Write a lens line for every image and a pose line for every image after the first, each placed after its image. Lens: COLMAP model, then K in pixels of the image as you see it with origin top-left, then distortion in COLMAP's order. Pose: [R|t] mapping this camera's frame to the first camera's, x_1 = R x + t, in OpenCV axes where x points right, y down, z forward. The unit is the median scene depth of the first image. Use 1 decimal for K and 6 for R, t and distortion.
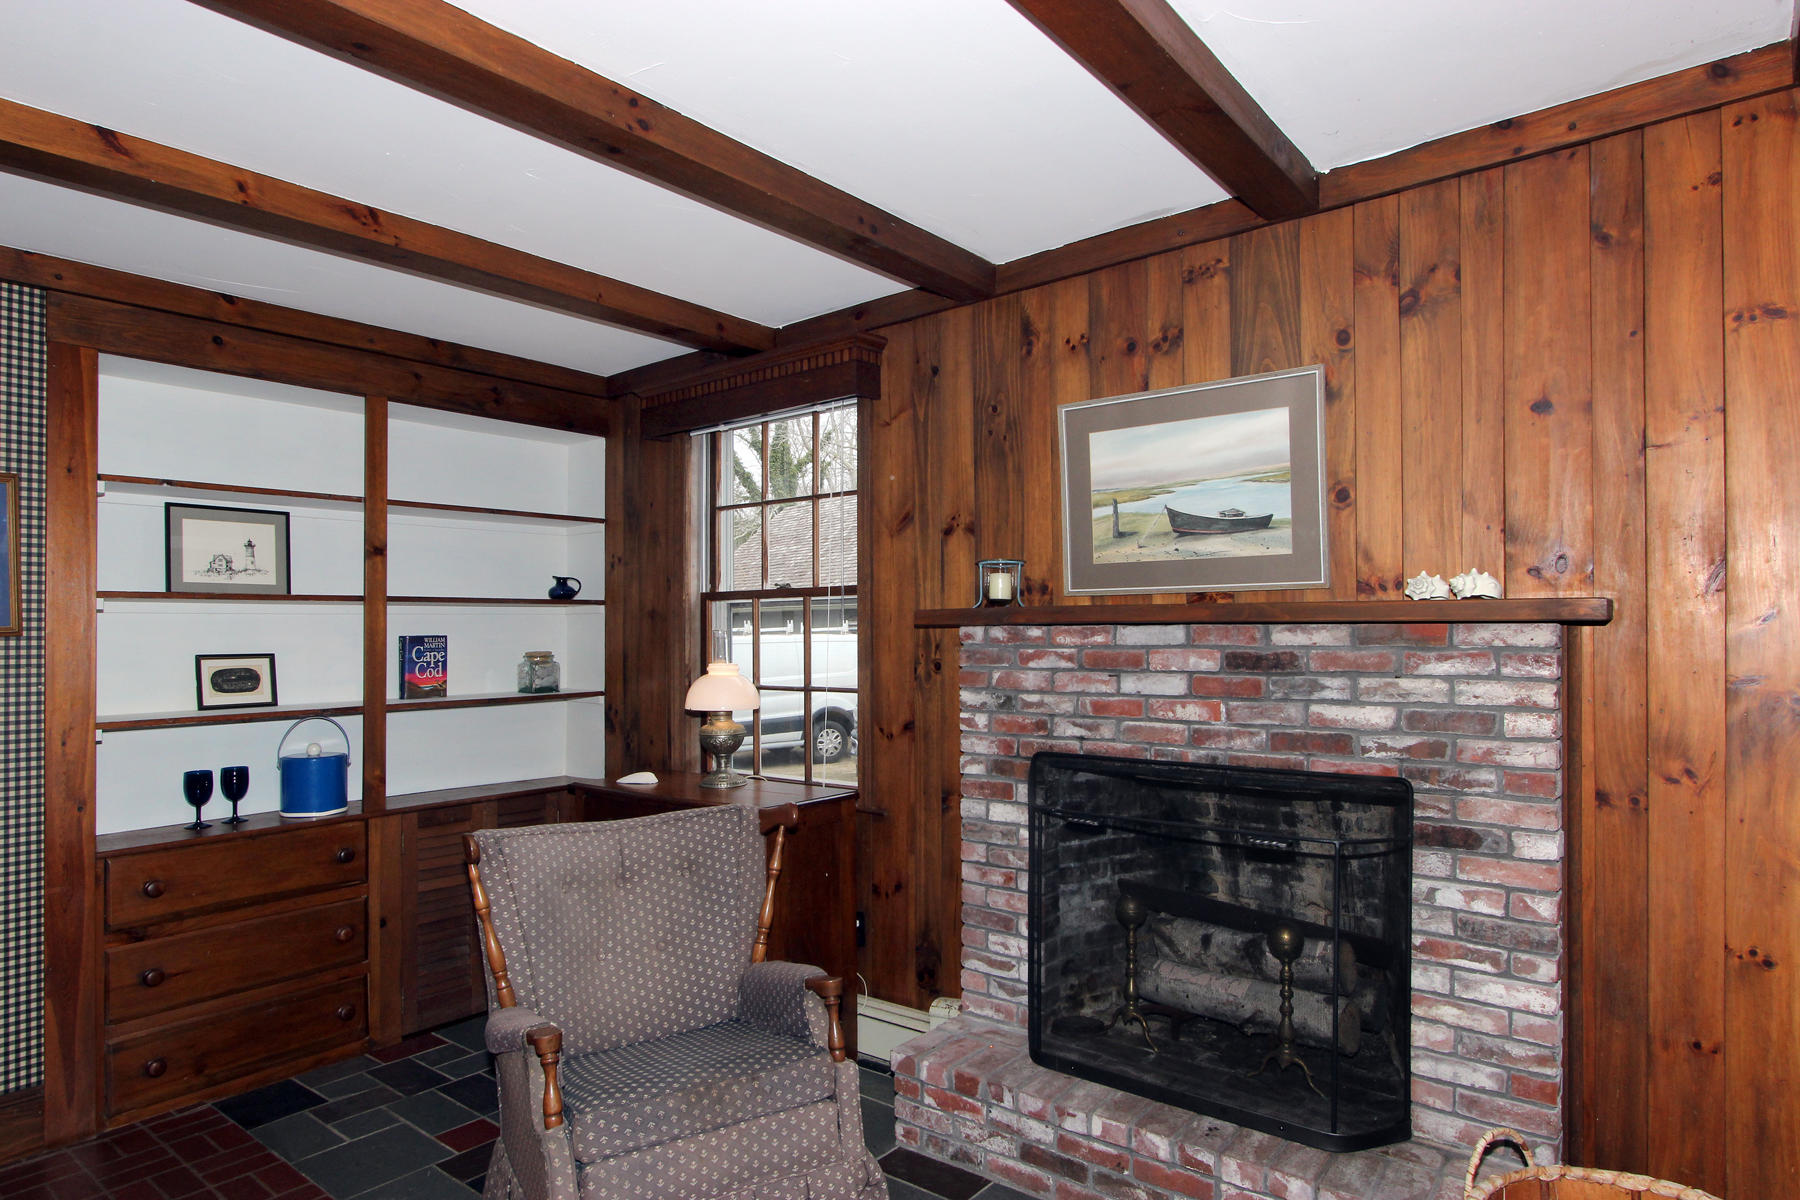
lens RADIAL K [[1050.9, 0, 900.0], [0, 1050.9, 628.3], [0, 0, 1]] dist [-0.028604, 0.001119]
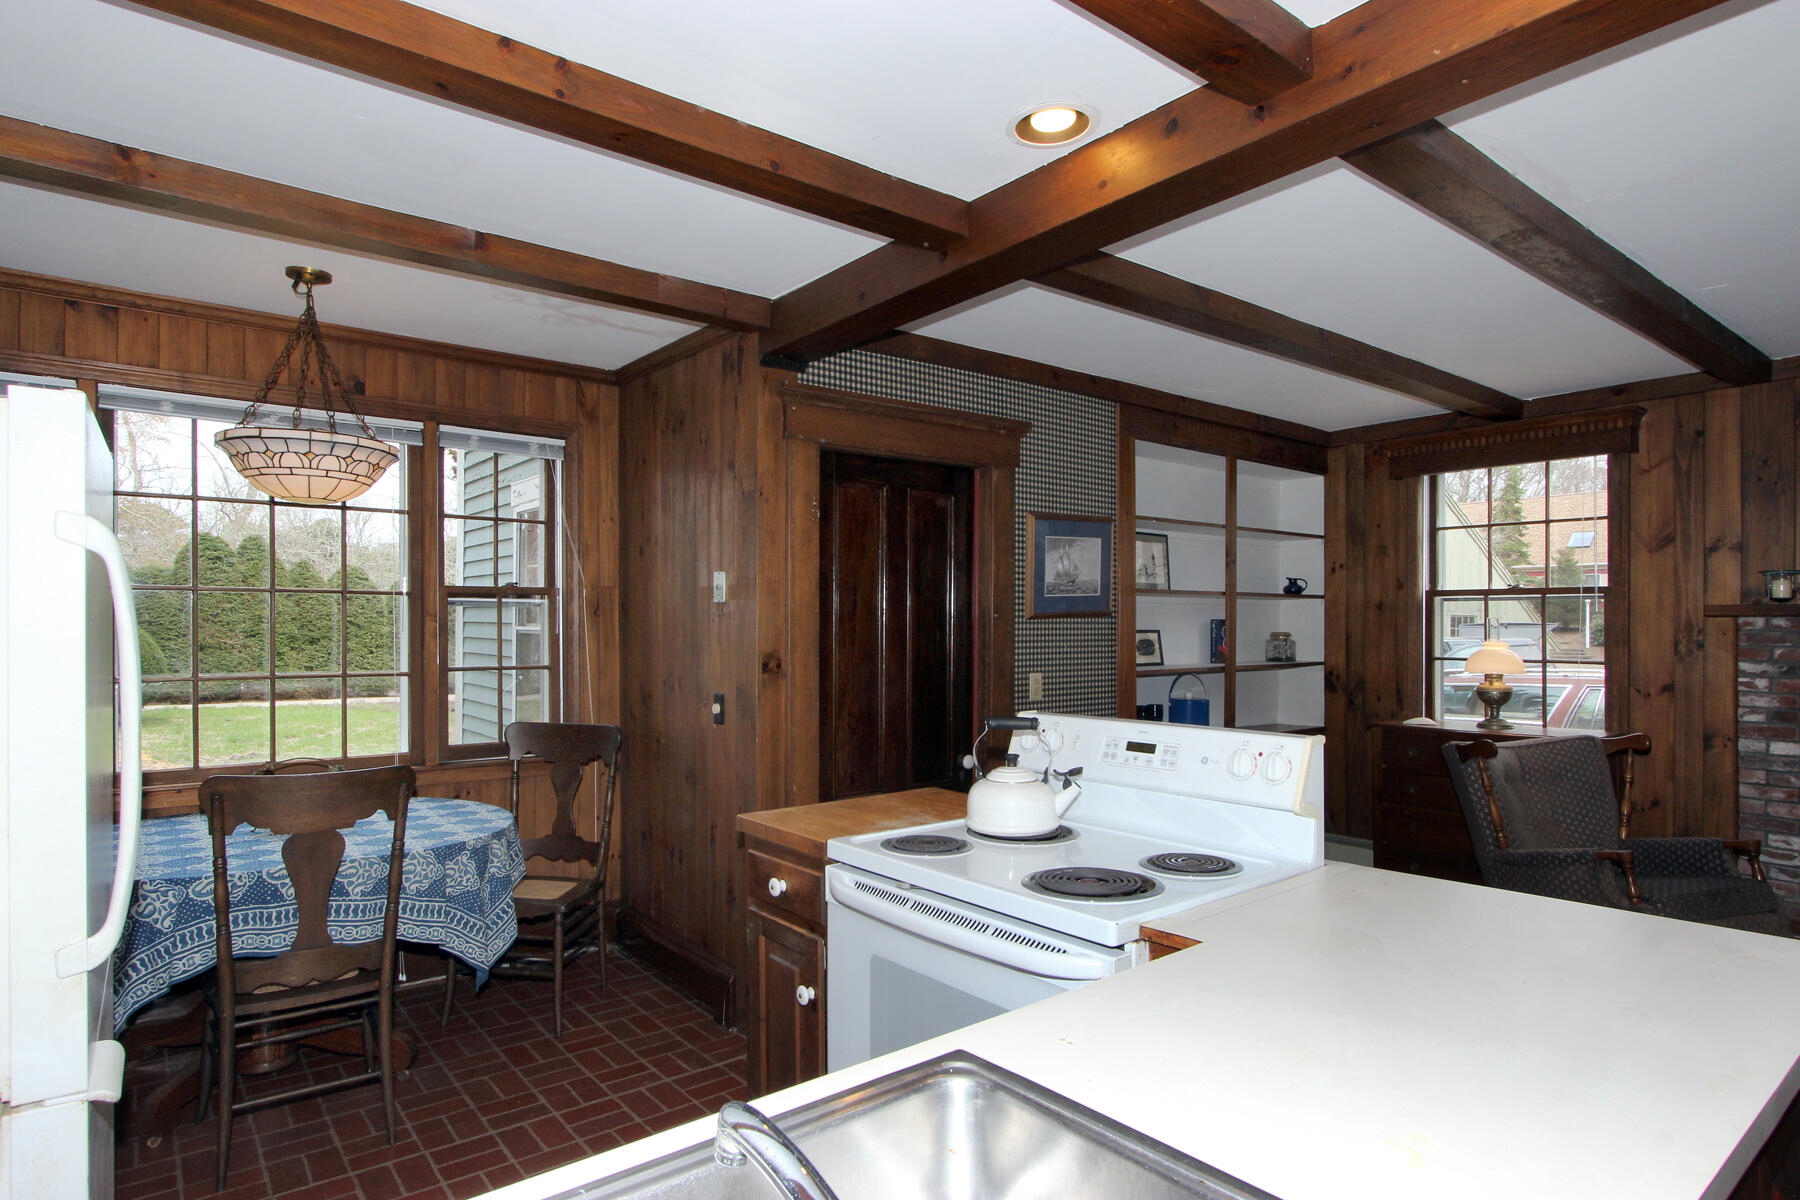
lens RADIAL K [[1001.6, 0, 896.9], [0, 1001.6, 617.2], [0, 0, 1]] dist [-0.008357, -0.000840]
pose [[0.974807, 0.011325, -0.222763, -0.703842], [-0.011551, 0.999933, 0.000286, 0.010637], [0.222751, 0.002295, 0.974873, -0.524860]]
